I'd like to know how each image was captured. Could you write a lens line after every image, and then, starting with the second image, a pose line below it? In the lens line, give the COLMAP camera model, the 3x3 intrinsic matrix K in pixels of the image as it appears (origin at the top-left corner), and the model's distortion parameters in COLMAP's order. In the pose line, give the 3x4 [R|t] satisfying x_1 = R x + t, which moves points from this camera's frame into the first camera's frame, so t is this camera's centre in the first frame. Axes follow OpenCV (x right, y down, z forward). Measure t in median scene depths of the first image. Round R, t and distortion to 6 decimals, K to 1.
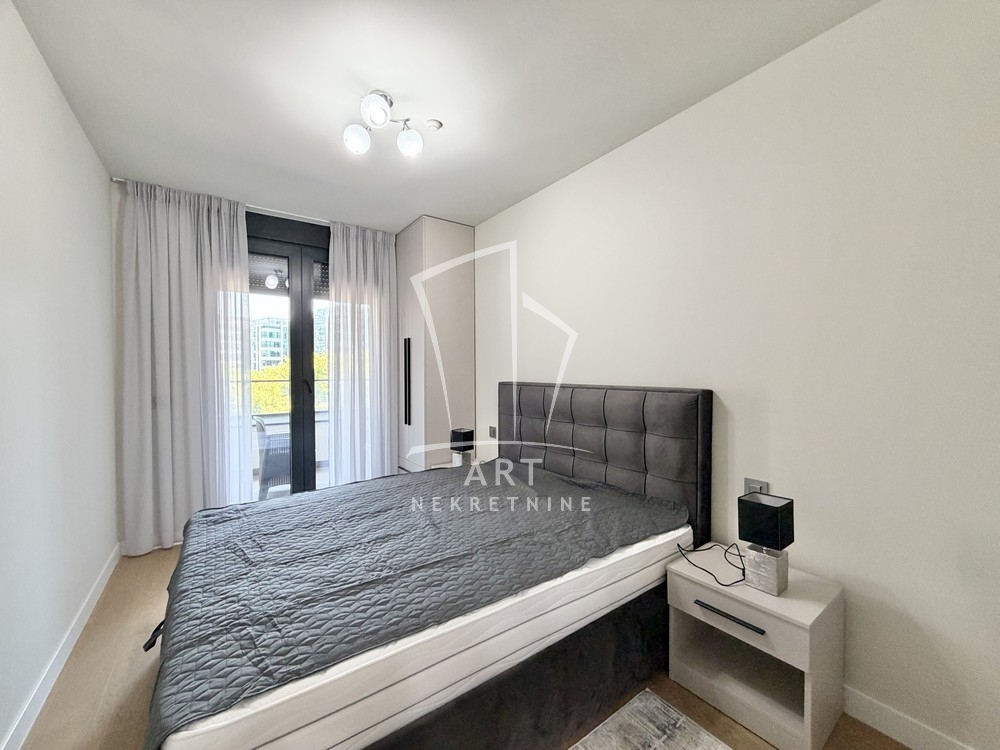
lens RADIAL K [[399.3, 0, 498.1], [0, 399.3, 376.4], [0, 0, 1]] dist [0.003246, 0.000058]
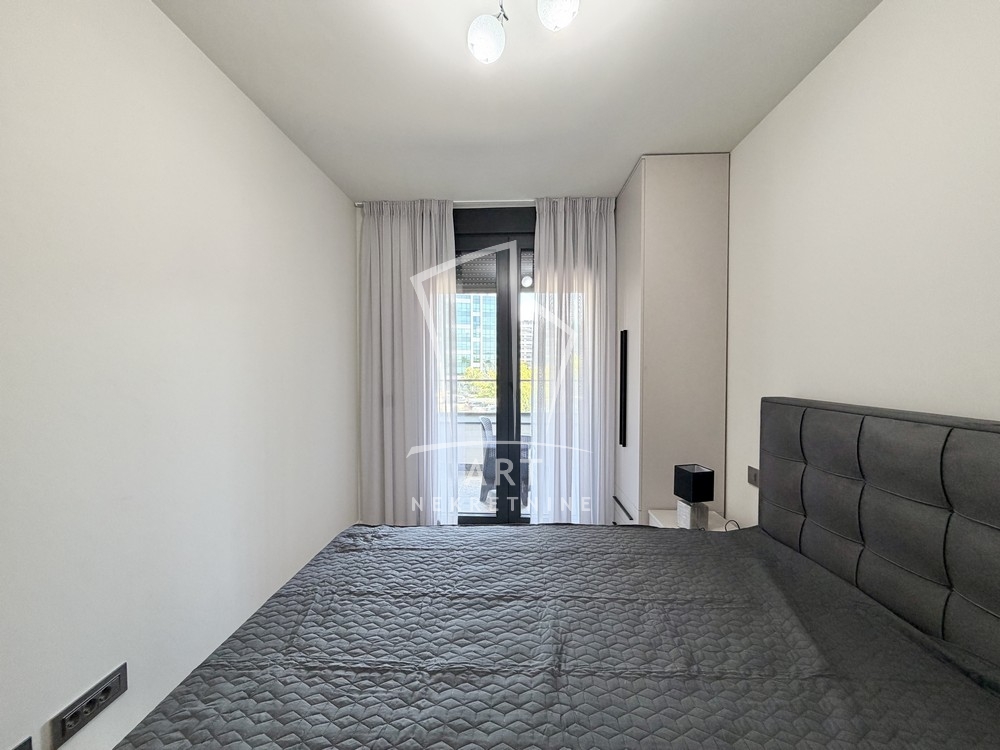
lens RADIAL K [[399.3, 0, 498.1], [0, 399.3, 376.4], [0, 0, 1]] dist [0.003246, 0.000058]
pose [[0.787979, 0.018065, -0.615437, 0.058971], [-0.013534, 0.999836, 0.012020, -0.018809], [0.615553, -0.001143, 0.788094, 0.307190]]
